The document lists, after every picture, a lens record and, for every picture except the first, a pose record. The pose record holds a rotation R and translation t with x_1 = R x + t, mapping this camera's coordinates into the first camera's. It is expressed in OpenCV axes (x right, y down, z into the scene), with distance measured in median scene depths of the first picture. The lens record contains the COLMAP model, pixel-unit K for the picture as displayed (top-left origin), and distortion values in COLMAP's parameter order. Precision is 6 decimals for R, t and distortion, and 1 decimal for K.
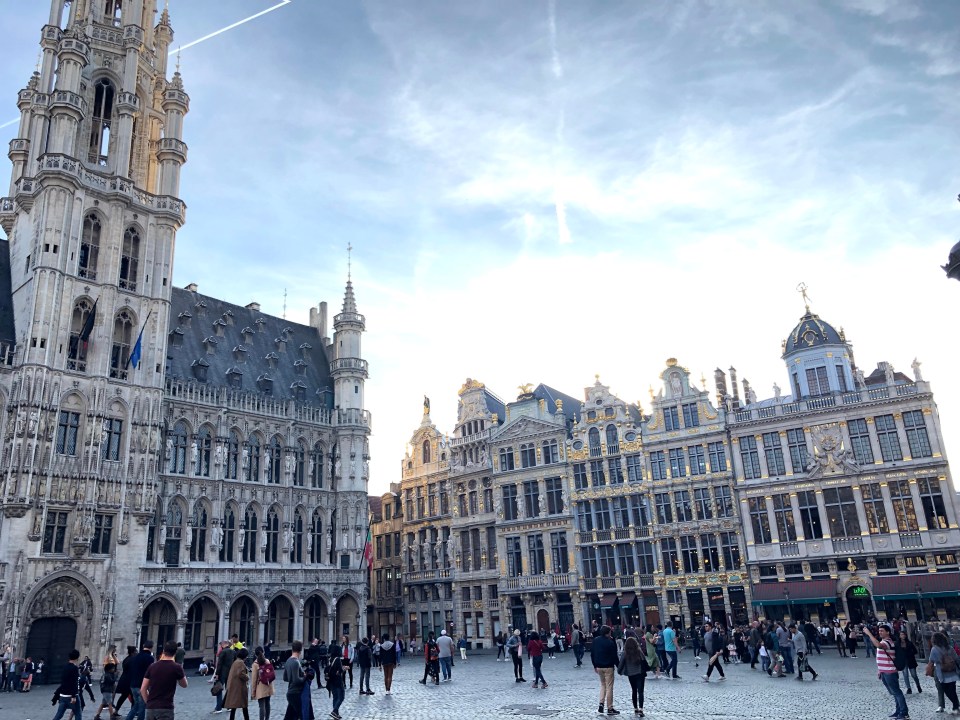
lens RADIAL K [[788.6, 0, 484.7], [0, 788.6, 343.0], [0, 0, 1]] dist [0.034910, -0.020507]
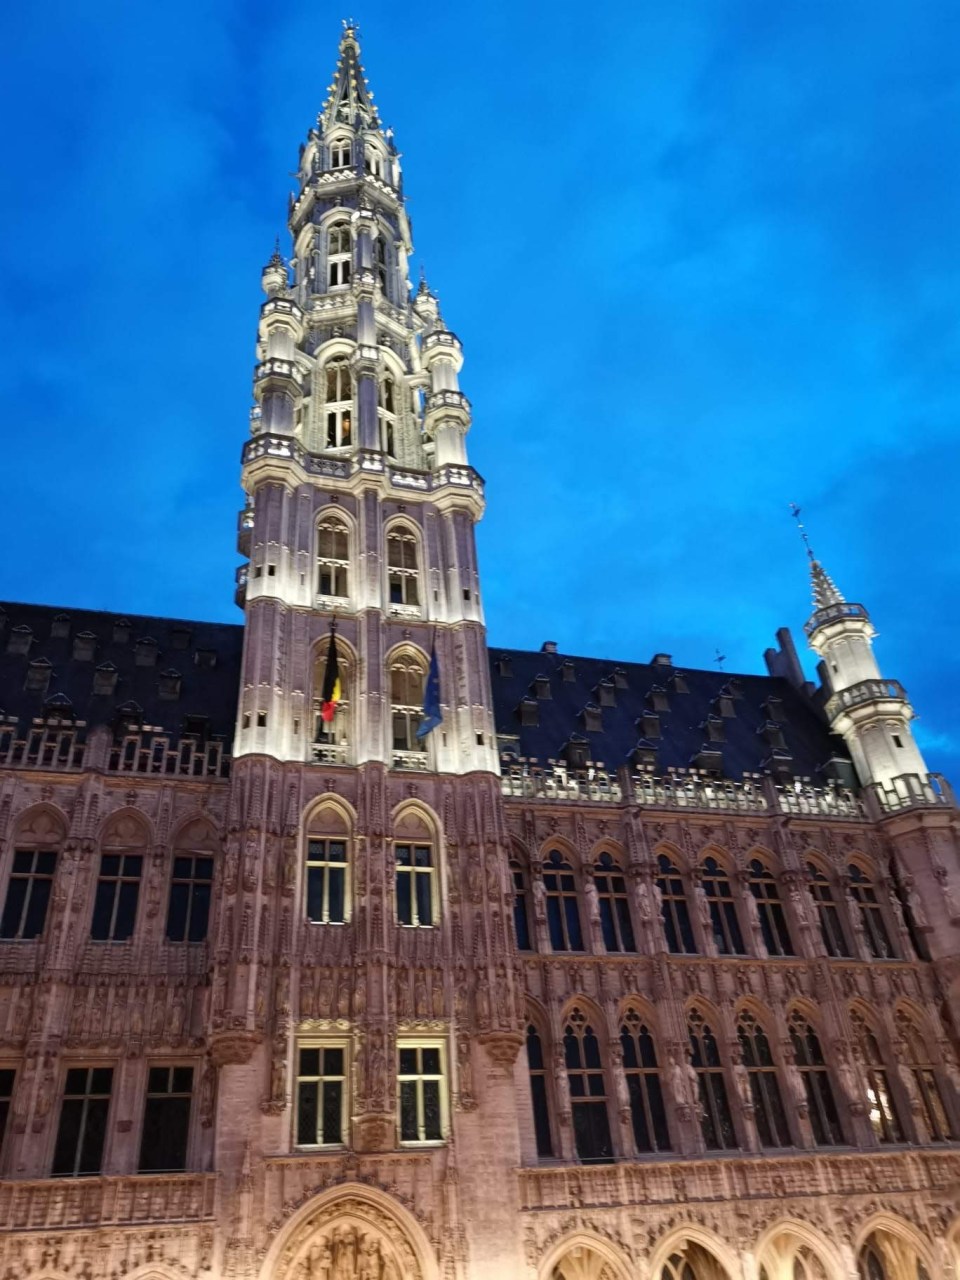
lens RADIAL K [[1005.7, 0, 476.2], [0, 1005.7, 605.0], [0, 0, 1]] dist [0.055003, -0.045442]
pose [[0.831779, -0.343308, -0.436215, -0.100087], [0.214931, 0.923704, -0.317137, 0.154587], [0.511809, 0.170032, 0.842105, 0.431054]]
